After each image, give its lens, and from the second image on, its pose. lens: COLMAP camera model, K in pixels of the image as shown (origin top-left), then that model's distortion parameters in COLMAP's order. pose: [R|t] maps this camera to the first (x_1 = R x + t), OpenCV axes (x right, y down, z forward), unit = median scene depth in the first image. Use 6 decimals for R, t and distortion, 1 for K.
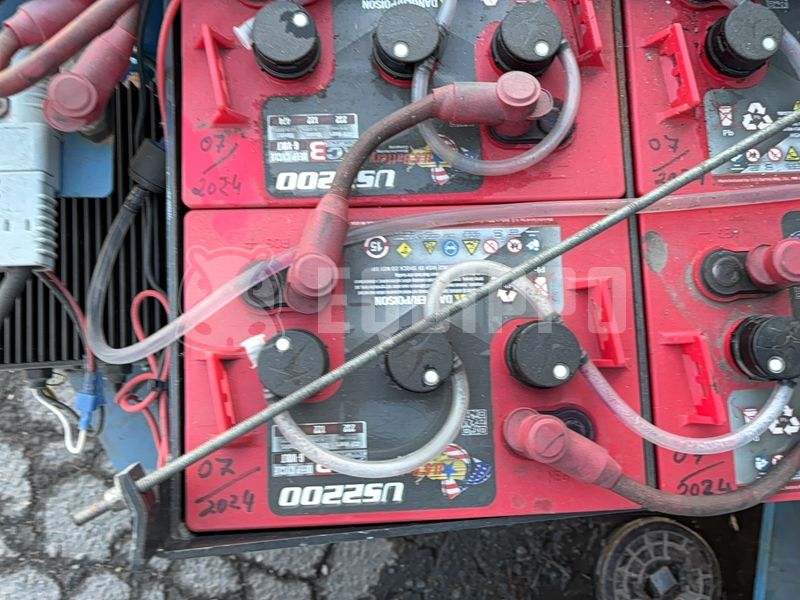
lens RADIAL K [[597.2, 0, 402.7], [0, 597.2, 300.5], [0, 0, 1]] dist [0.071932, -0.084419]
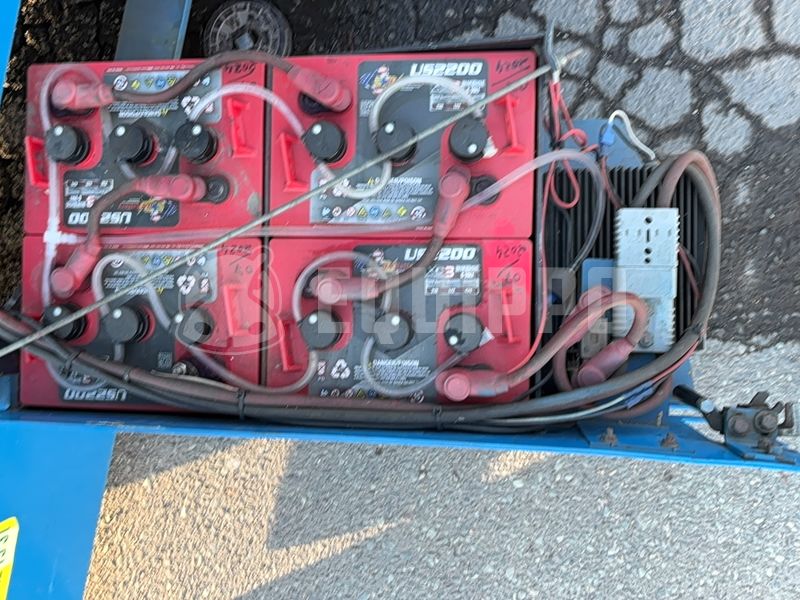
lens RADIAL K [[597.2, 0, 401.4], [0, 597.2, 301.4], [0, 0, 1]] dist [0.071932, -0.084419]
pose [[-0.996219, -0.058094, 0.064595, -0.118035], [0.063937, -0.993666, 0.092410, -0.487067], [0.058818, 0.096191, 0.993624, -0.636080]]
